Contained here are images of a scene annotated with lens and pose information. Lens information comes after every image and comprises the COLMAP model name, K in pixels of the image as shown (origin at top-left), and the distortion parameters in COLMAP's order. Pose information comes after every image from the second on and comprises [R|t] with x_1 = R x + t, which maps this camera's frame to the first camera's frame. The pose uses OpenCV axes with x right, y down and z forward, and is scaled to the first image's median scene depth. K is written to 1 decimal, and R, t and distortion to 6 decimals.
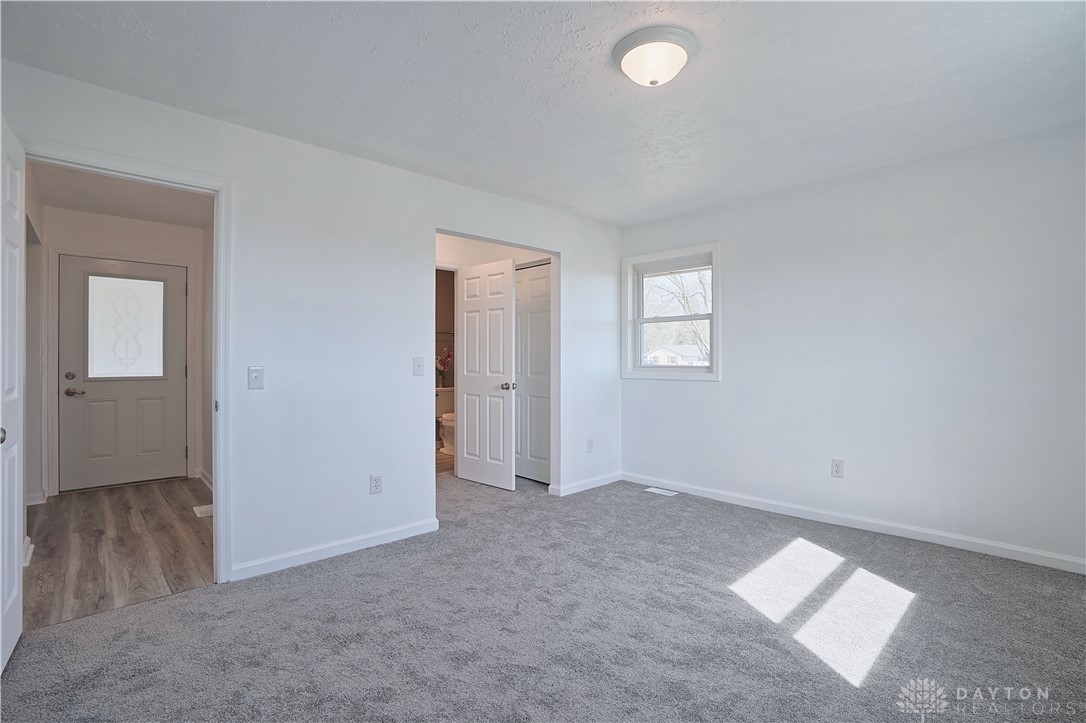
lens RADIAL K [[512.5, 0, 549.3], [0, 512.5, 356.6], [0, 0, 1]] dist [-0.038999, 0.011723]
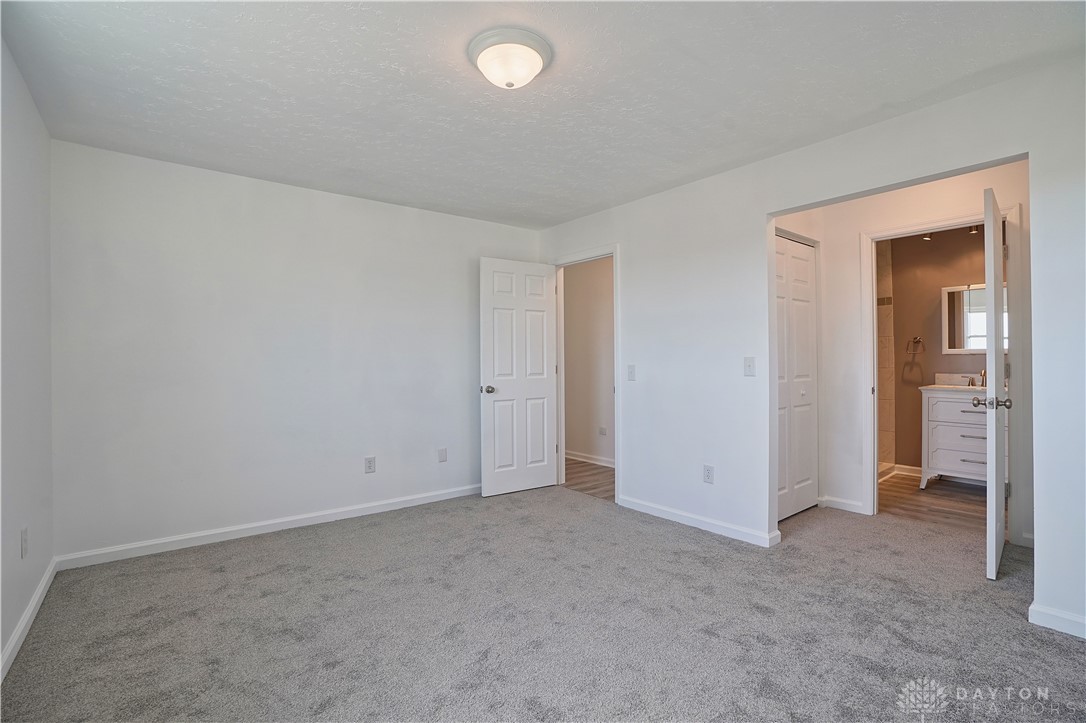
lens RADIAL K [[505.8, 0, 541.5], [0, 505.8, 358.3], [0, 0, 1]] dist [-0.068369, 0.029500]
pose [[-0.086754, -0.000349, -0.996230, 1.014165], [0.007566, 0.999971, -0.001009, 0.001743], [0.996201, -0.007625, -0.086749, 0.992839]]
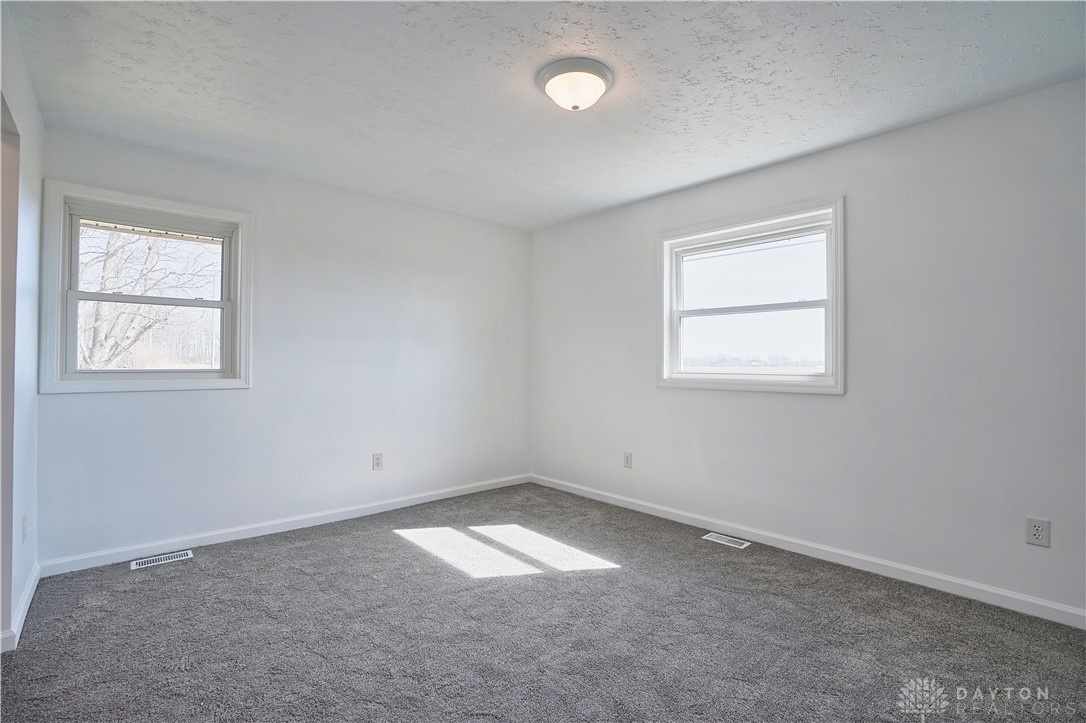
lens RADIAL K [[505.8, 0, 541.5], [0, 505.8, 358.3], [0, 0, 1]] dist [-0.068369, 0.029500]
pose [[0.034640, 0.012003, 0.999328, -0.739512], [-0.007360, 0.999904, -0.011755, 0.011914], [-0.999373, -0.006948, 0.034725, 0.896379]]
